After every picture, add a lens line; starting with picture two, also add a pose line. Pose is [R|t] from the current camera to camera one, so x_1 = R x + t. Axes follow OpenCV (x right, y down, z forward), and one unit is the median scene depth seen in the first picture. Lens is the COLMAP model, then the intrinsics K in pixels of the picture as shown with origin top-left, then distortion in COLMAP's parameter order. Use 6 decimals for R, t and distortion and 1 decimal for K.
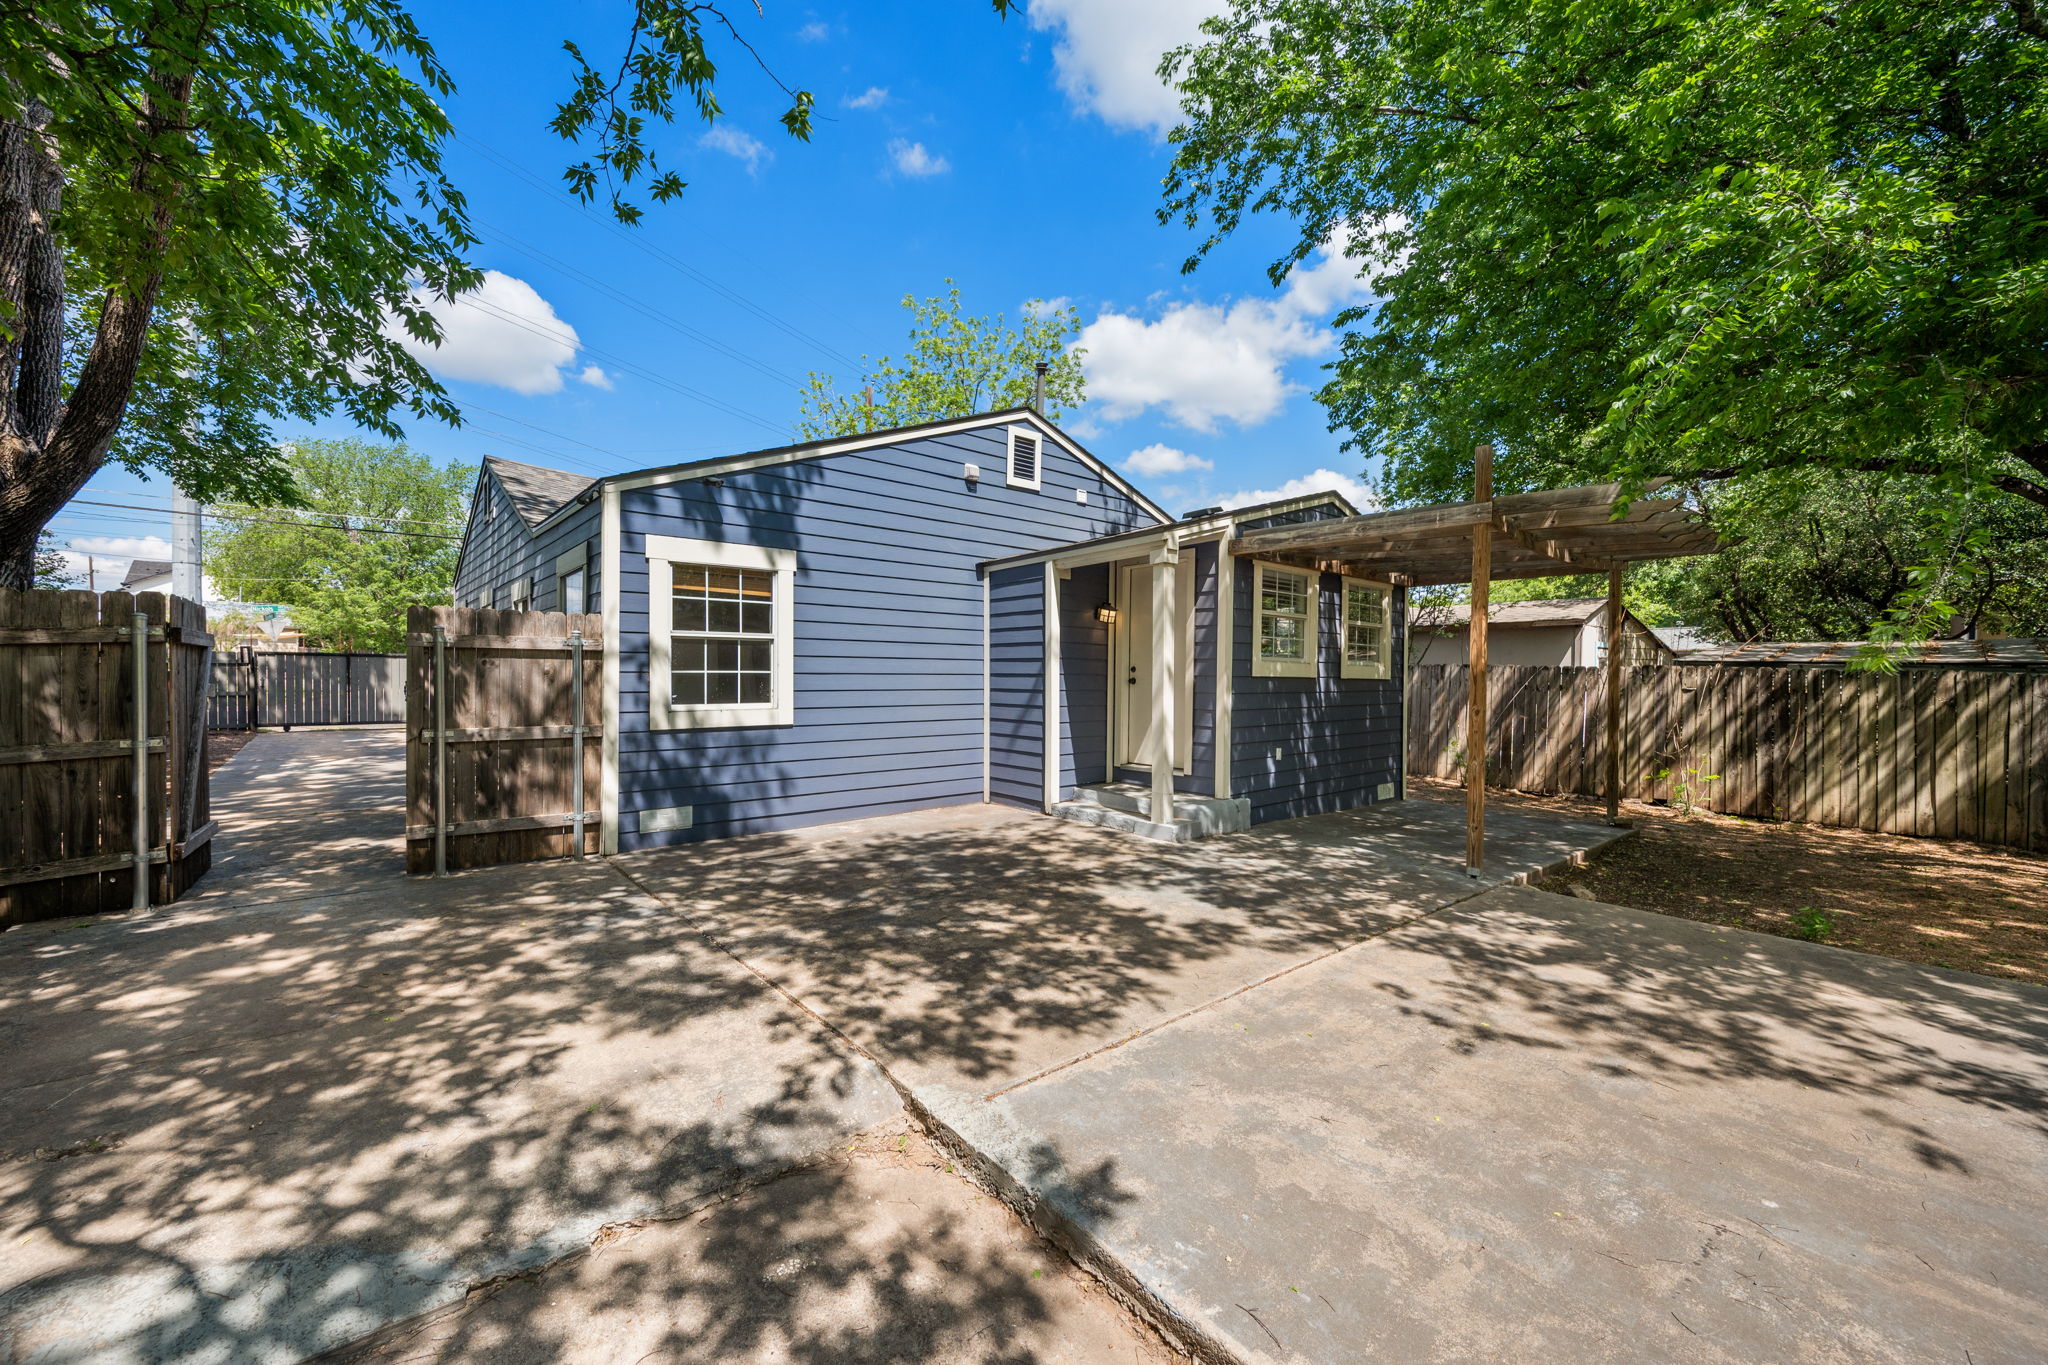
lens RADIAL K [[797.6, 0, 1022.1], [0, 797.6, 685.1], [0, 0, 1]] dist [0.000614, -0.000261]
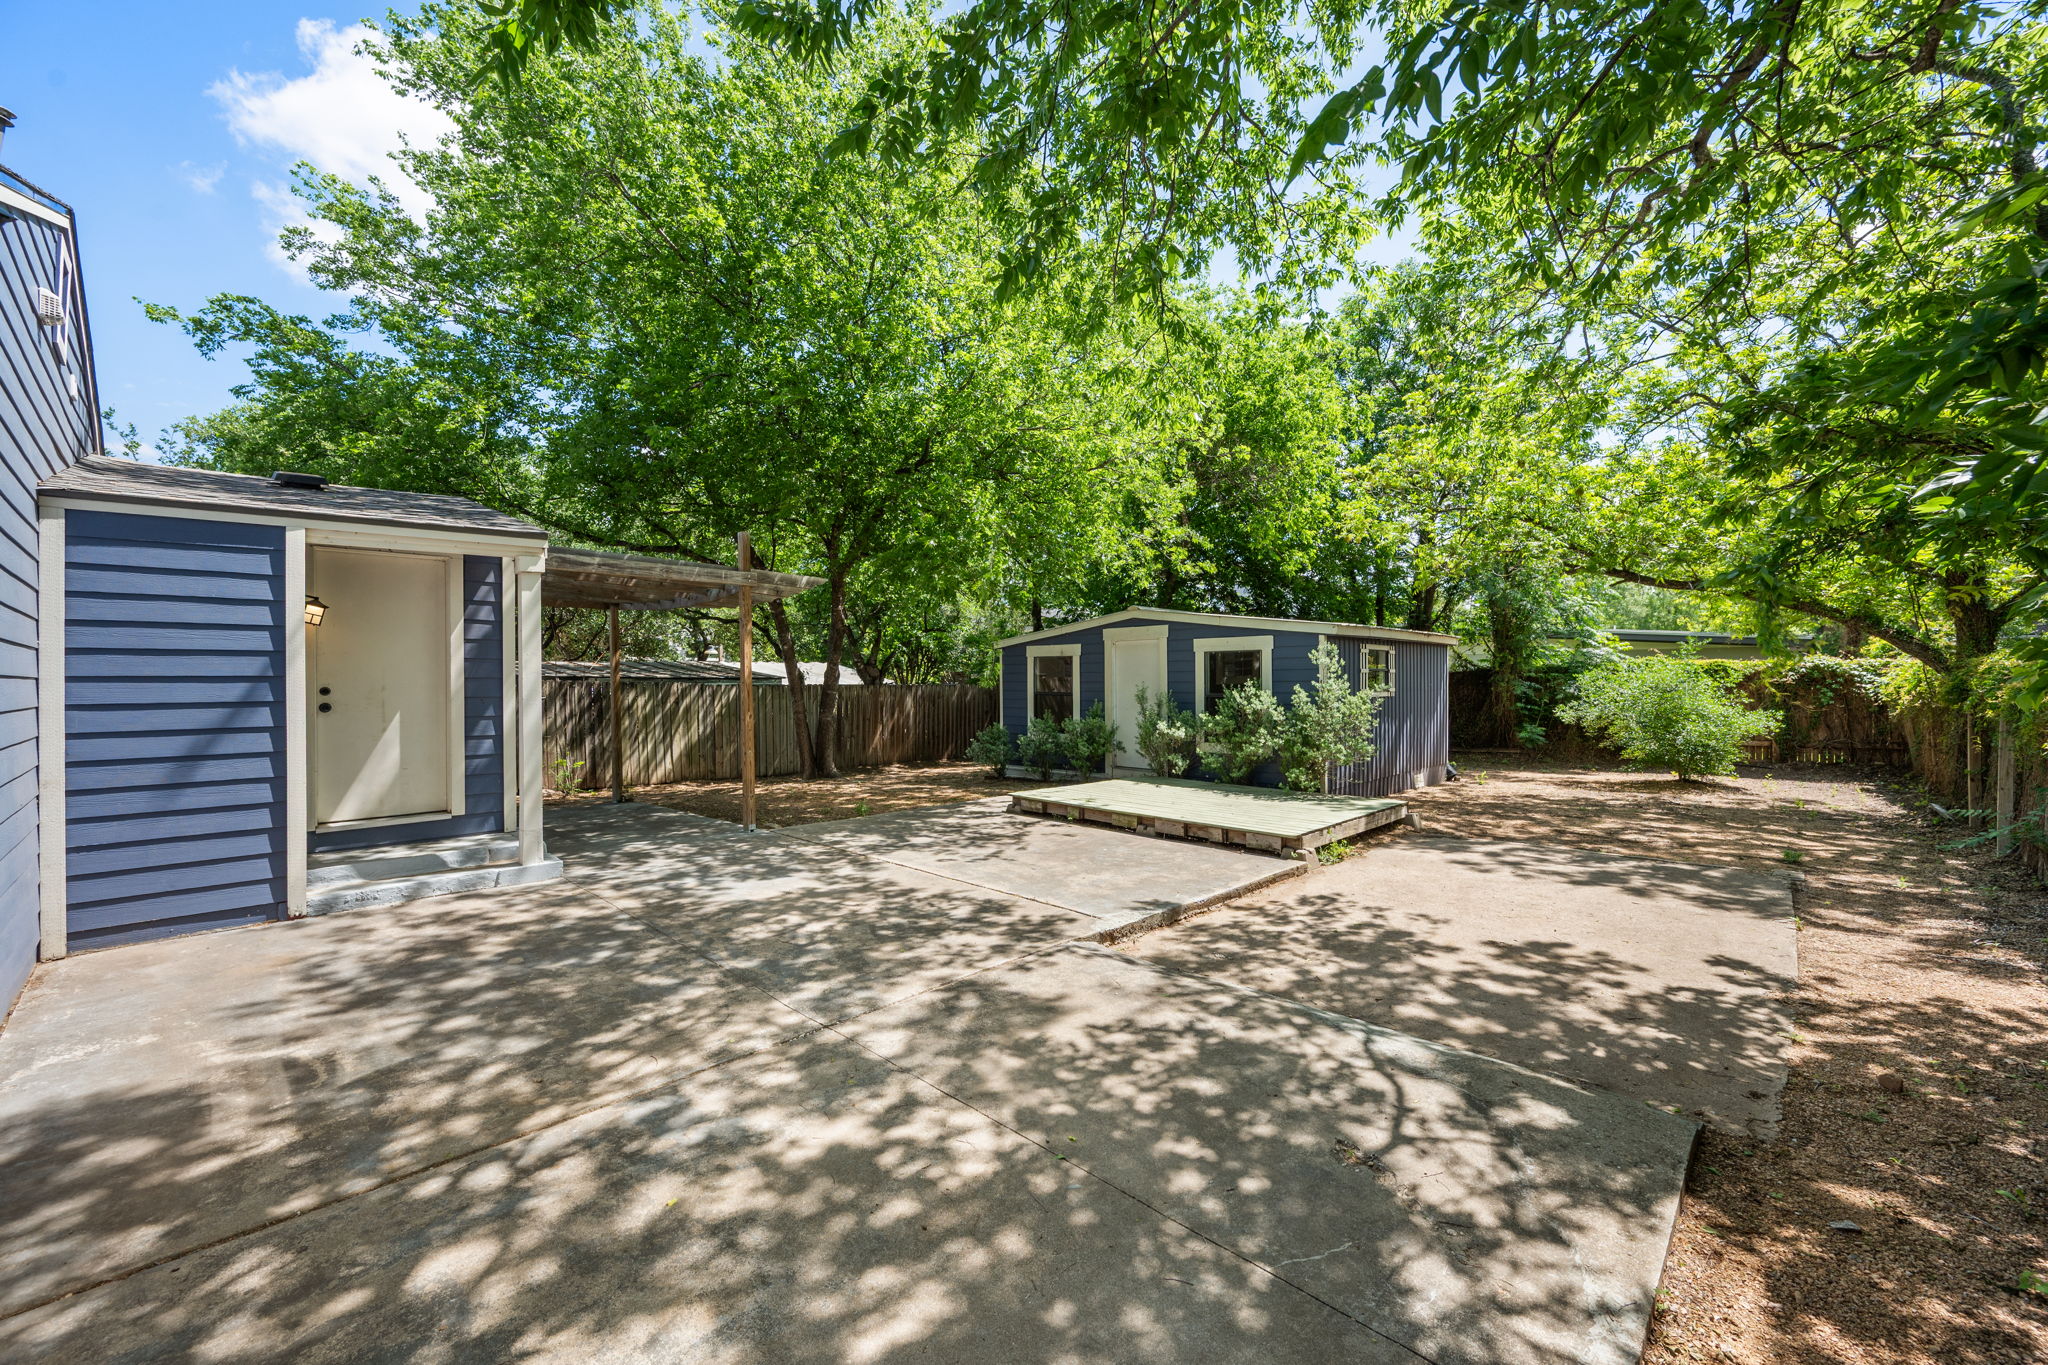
lens RADIAL K [[793.7, 0, 1024.0], [0, 793.7, 682.5], [0, 0, 1]] dist [0.043256, -0.000070]
pose [[-0.086855, -0.009891, 0.996172, -0.983554], [0.018676, 0.999759, 0.011554, -0.037354], [-0.996046, 0.019608, -0.086649, 0.675125]]
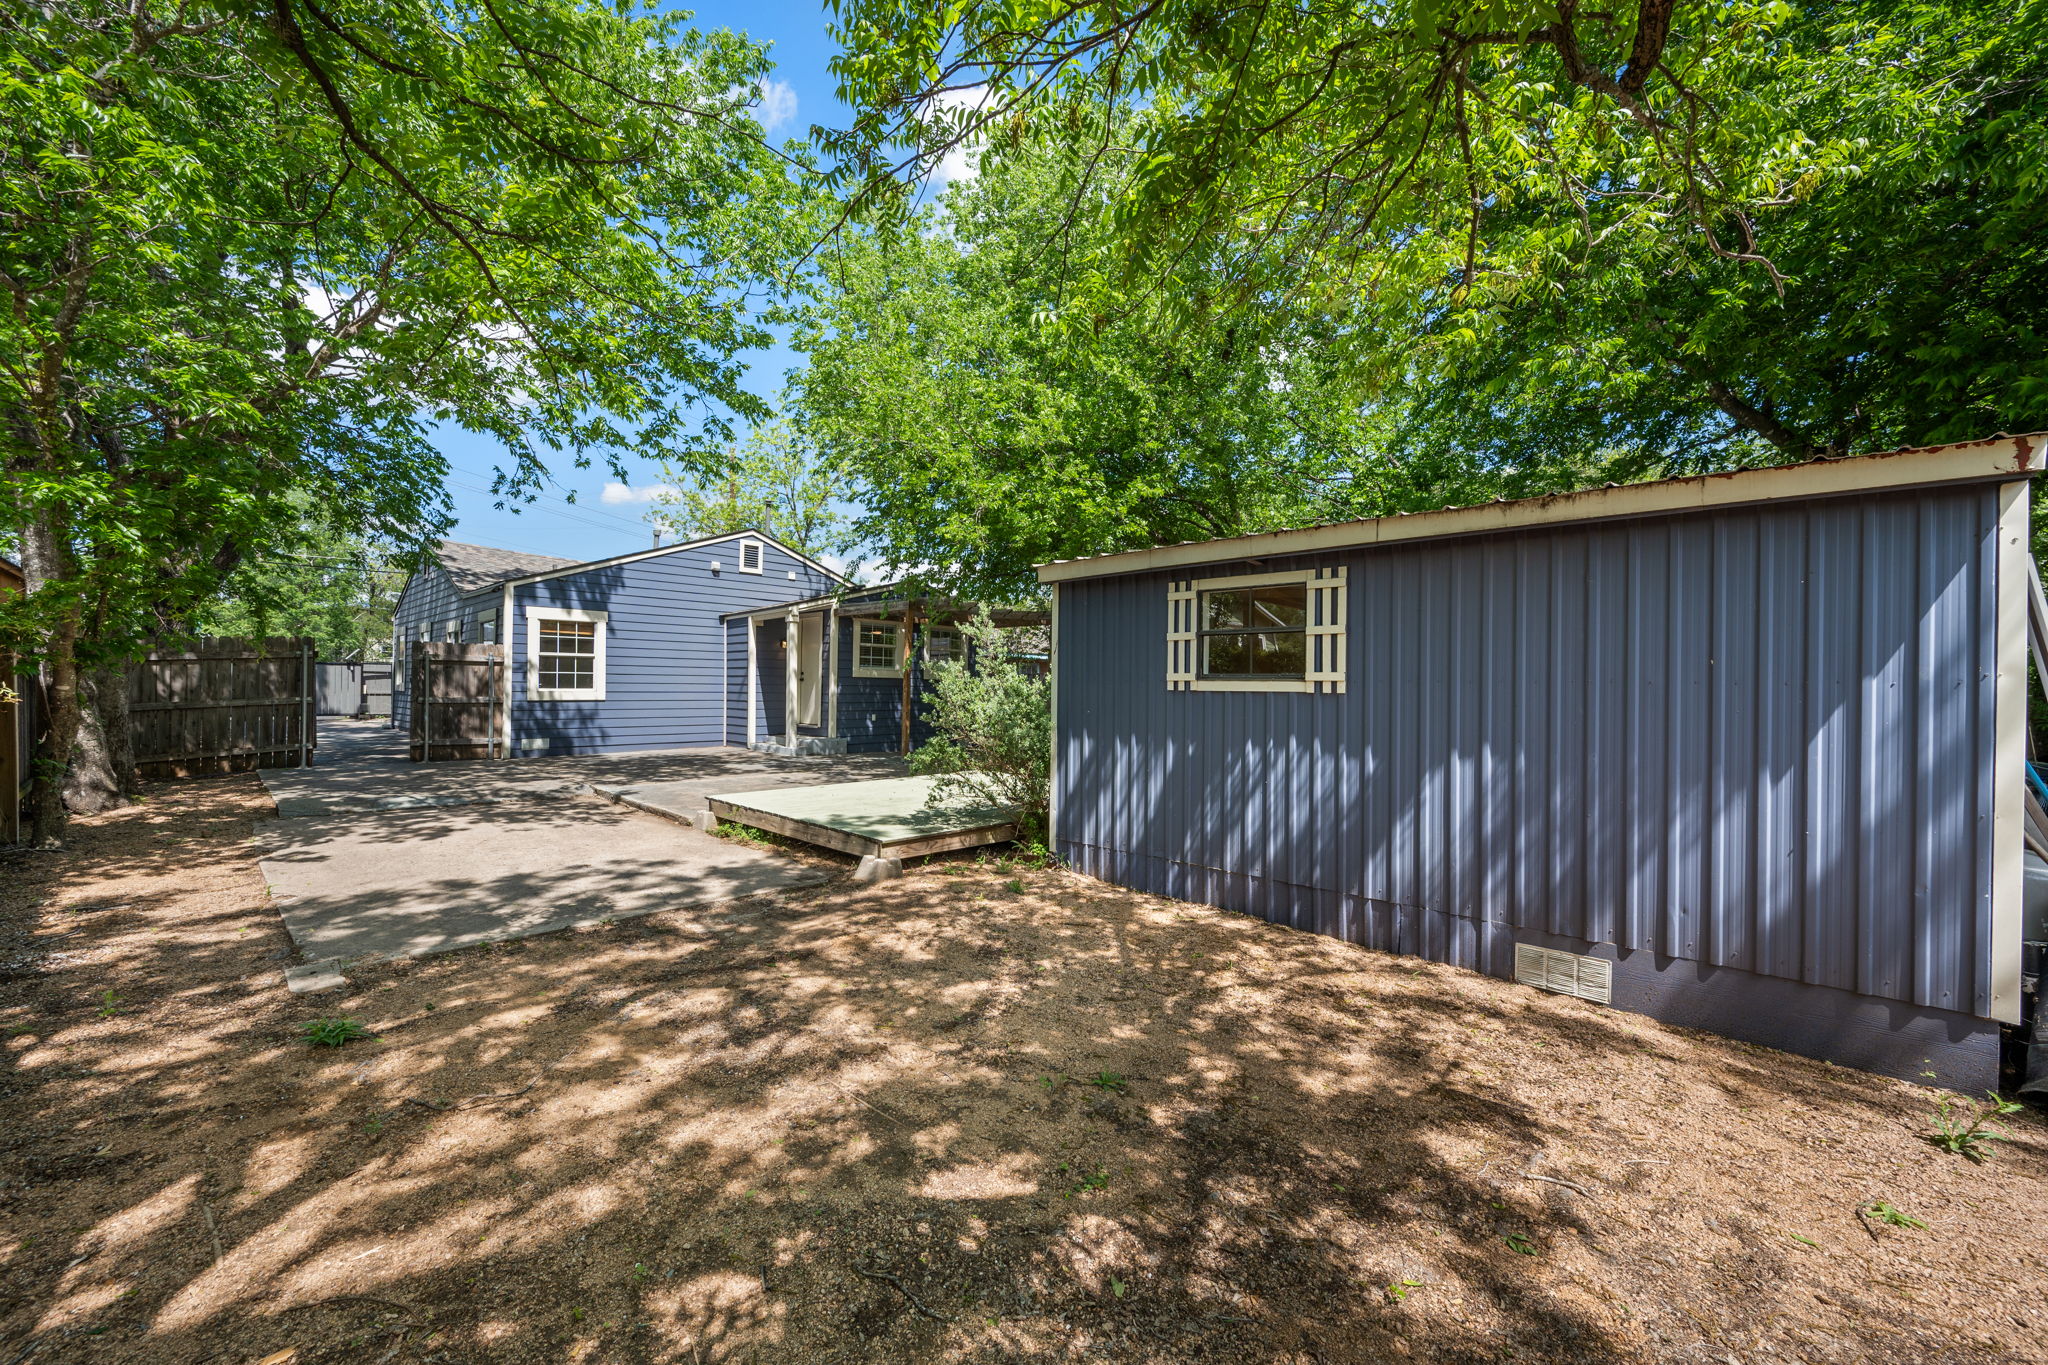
lens RADIAL K [[797.6, 0, 1022.1], [0, 797.6, 685.1], [0, 0, 1]] dist [0.000614, -0.000261]
pose [[0.995365, 0.003677, 0.096104, 0.715939], [-0.002315, 0.999895, -0.014279, 0.050599], [-0.096146, 0.013990, 0.995269, -1.386145]]
